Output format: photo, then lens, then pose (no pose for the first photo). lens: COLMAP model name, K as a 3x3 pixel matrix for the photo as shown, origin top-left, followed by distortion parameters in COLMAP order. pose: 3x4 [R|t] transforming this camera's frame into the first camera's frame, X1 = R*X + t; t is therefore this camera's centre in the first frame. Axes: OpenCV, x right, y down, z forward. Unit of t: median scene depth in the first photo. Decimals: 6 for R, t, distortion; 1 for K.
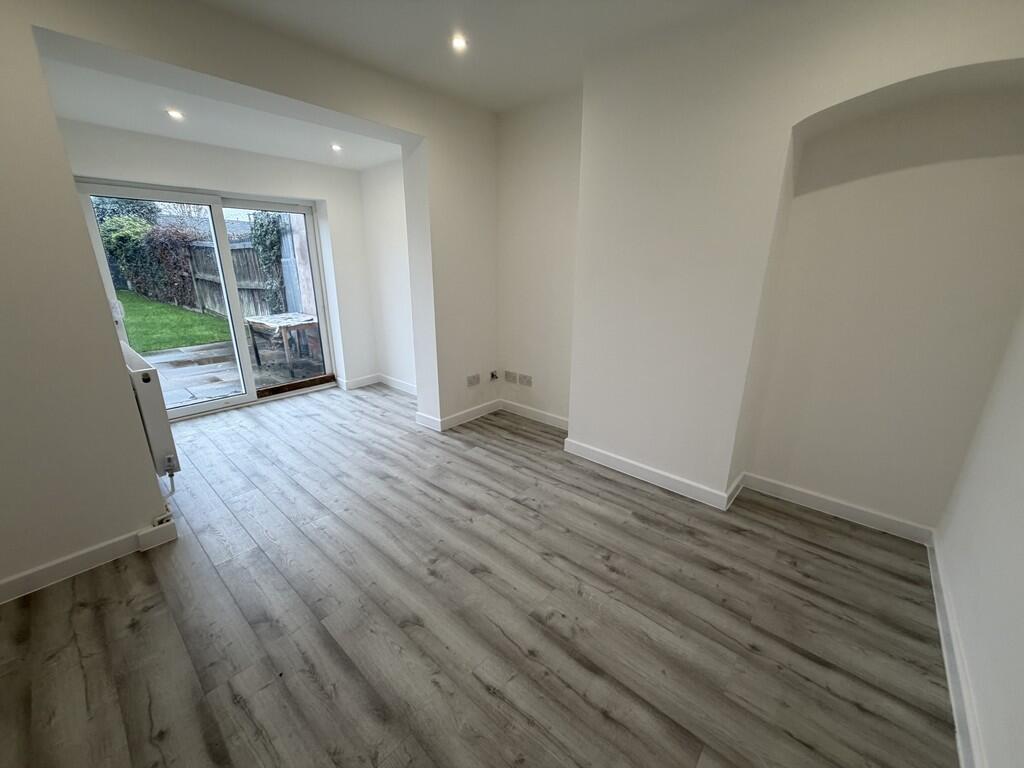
lens RADIAL K [[407.6, 0, 512.6], [0, 407.6, 380.5], [0, 0, 1]] dist [0.001142, 0.000023]
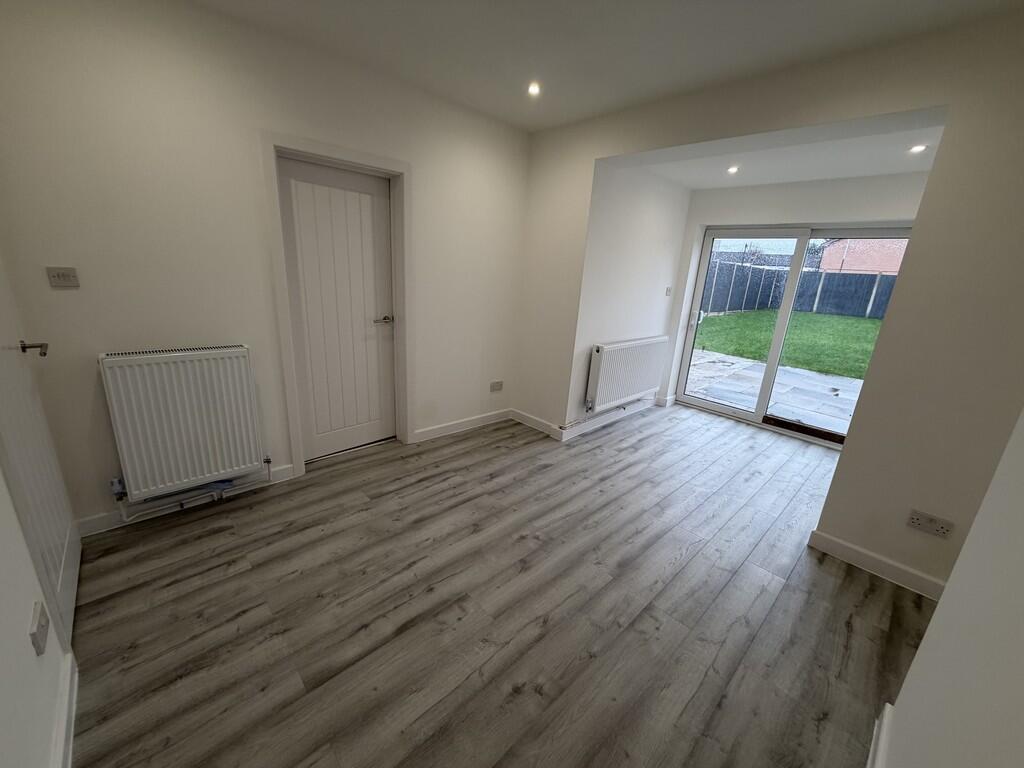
lens RADIAL K [[407.6, 0, 508.4], [0, 407.6, 383.0], [0, 0, 1]] dist [0.001142, 0.000023]
pose [[-0.098350, 0.269122, -0.958071, 0.757995], [-0.338112, 0.896431, 0.286516, -0.239890], [0.935953, 0.352114, 0.002829, 0.723487]]
